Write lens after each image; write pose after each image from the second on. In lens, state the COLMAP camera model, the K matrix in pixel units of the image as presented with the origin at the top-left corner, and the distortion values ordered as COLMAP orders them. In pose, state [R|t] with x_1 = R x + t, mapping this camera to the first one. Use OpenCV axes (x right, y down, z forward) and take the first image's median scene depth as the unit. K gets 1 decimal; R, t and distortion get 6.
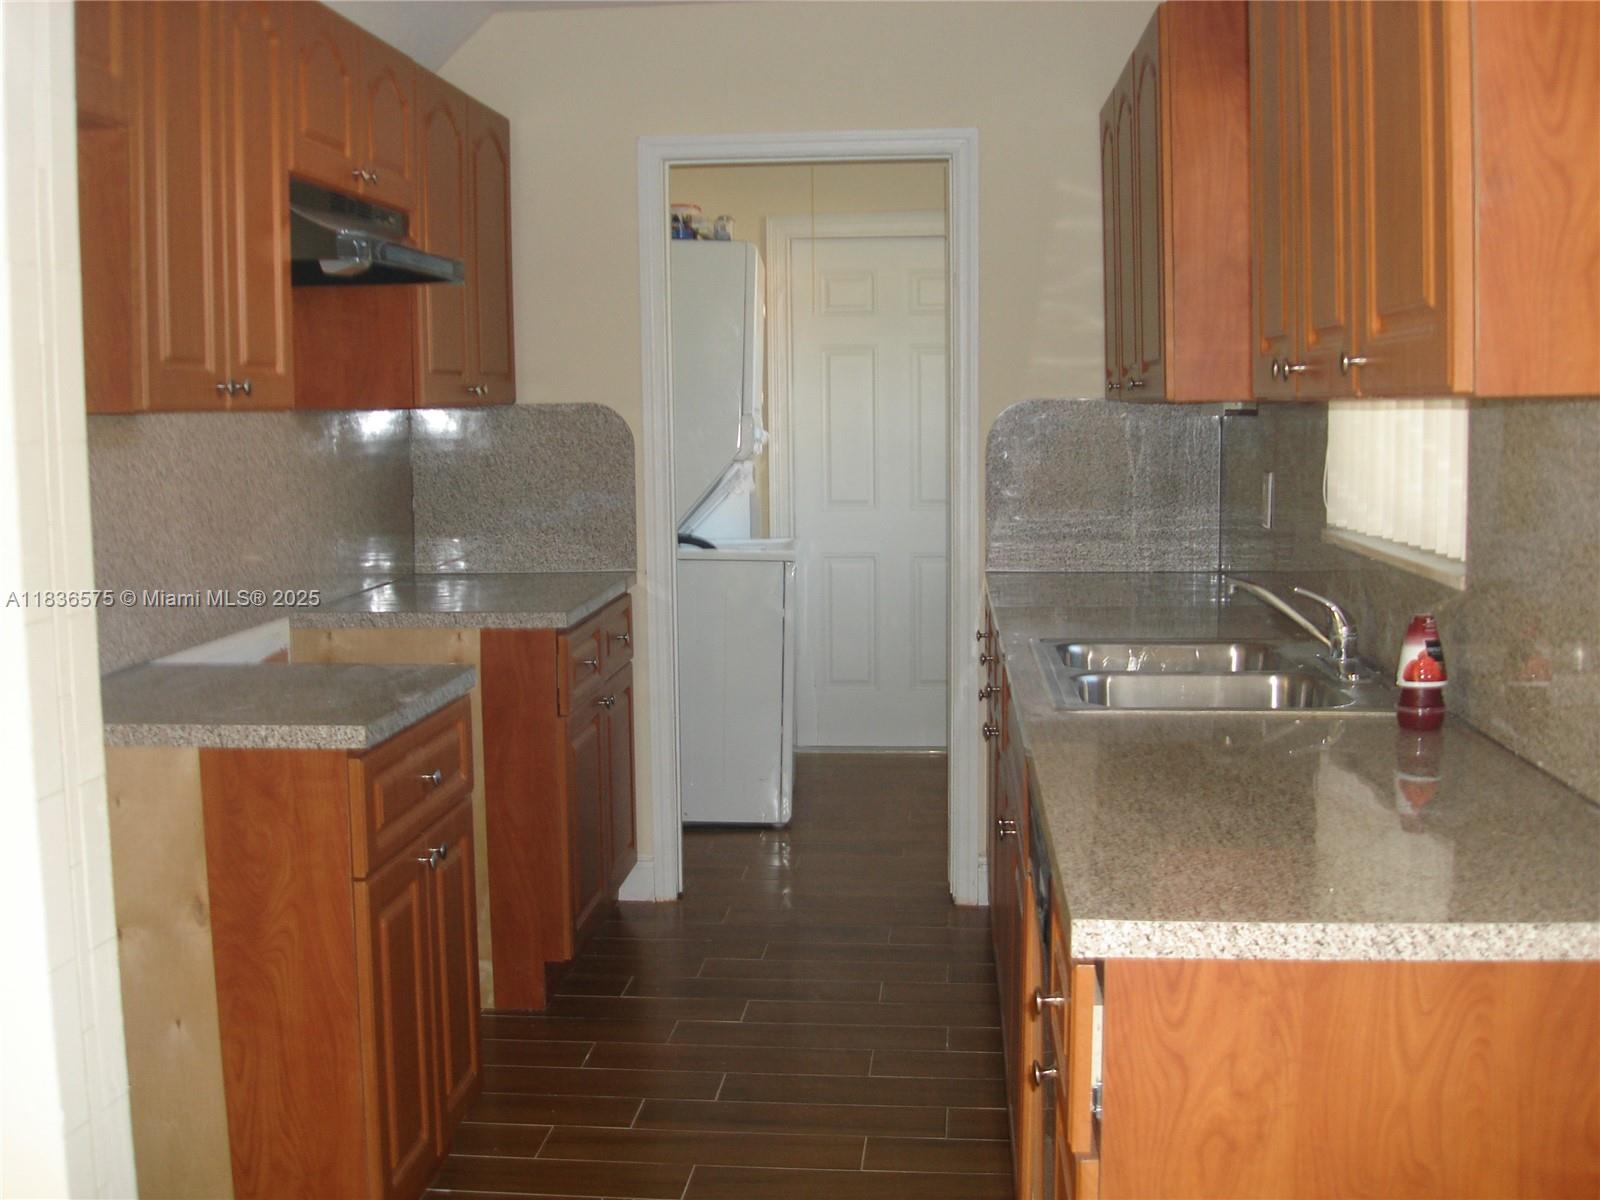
lens RADIAL K [[1799.3, 0, 800.0], [0, 1799.3, 600.0], [0, 0, 1]] dist [-0.094003, -0.086620]
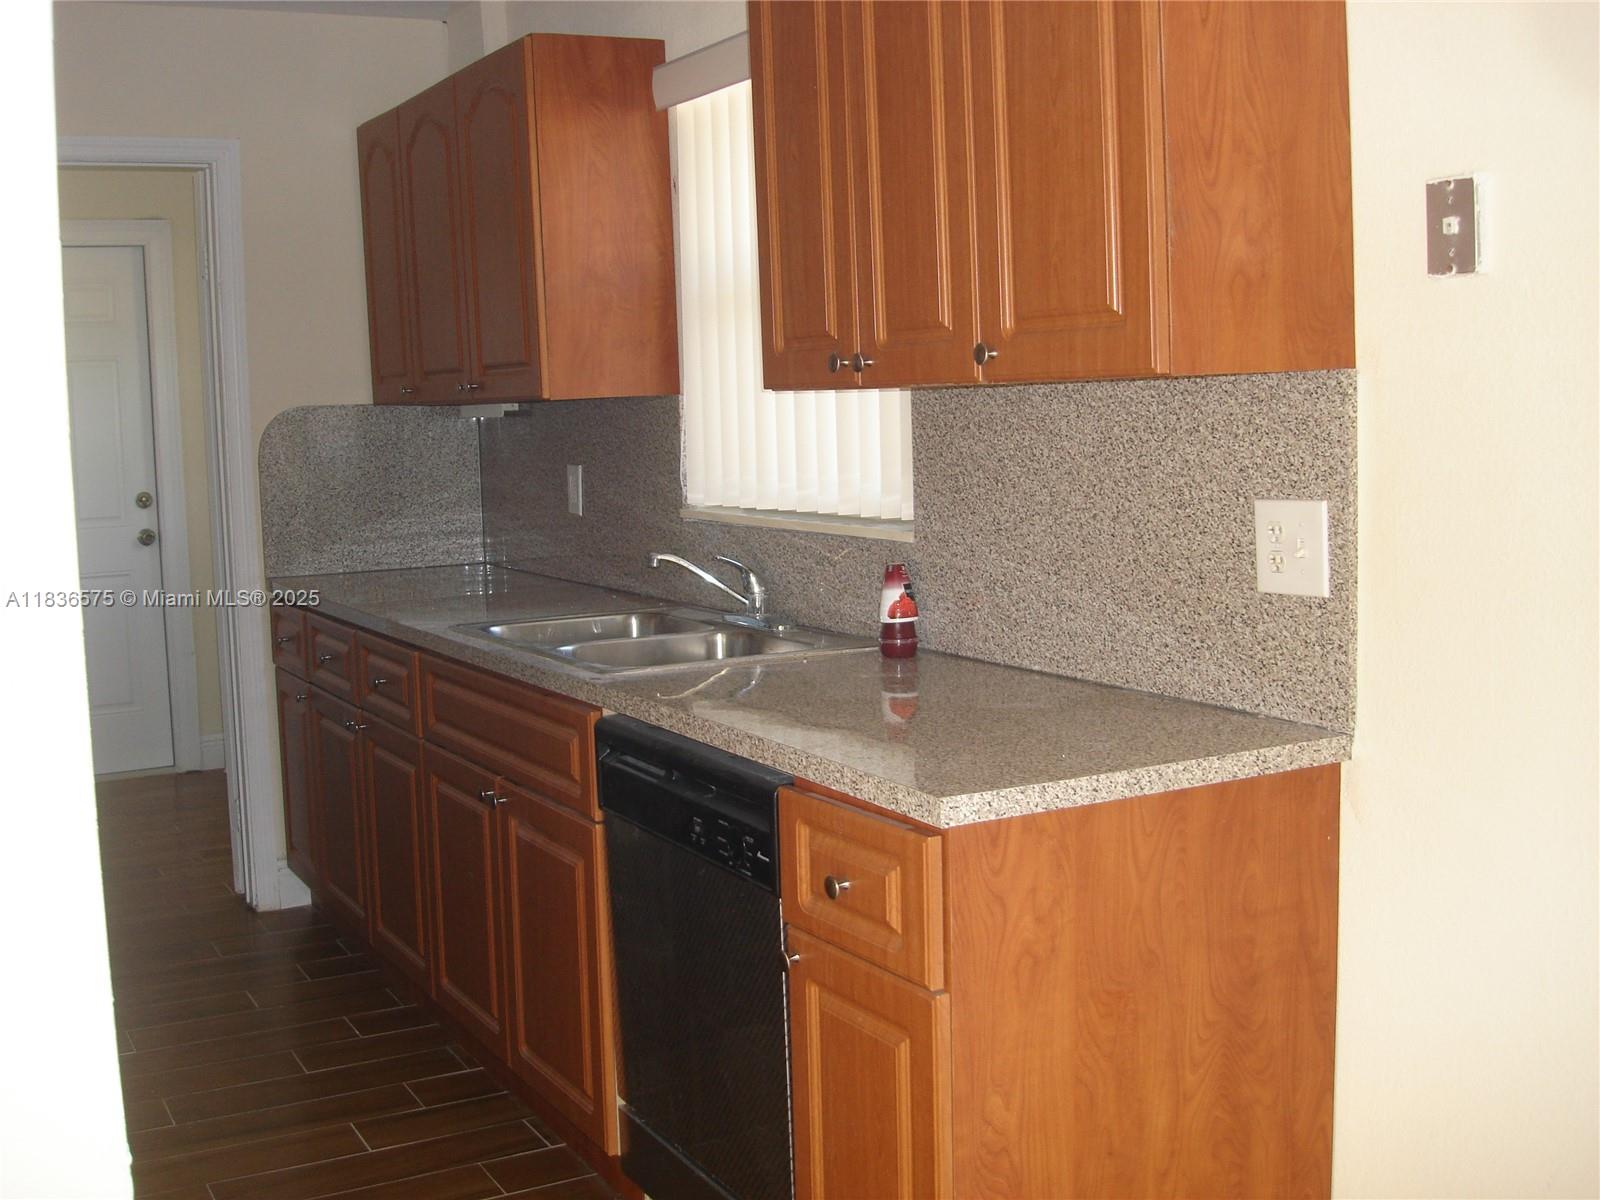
lens RADIAL K [[1799.3, 0, 800.0], [0, 1799.3, 600.0], [0, 0, 1]] dist [-0.094003, -0.086620]
pose [[0.830305, -0.075500, 0.552171, -0.602157], [0.079679, 0.996685, 0.016466, 0.011956], [-0.551584, 0.030325, 0.833568, 0.002714]]
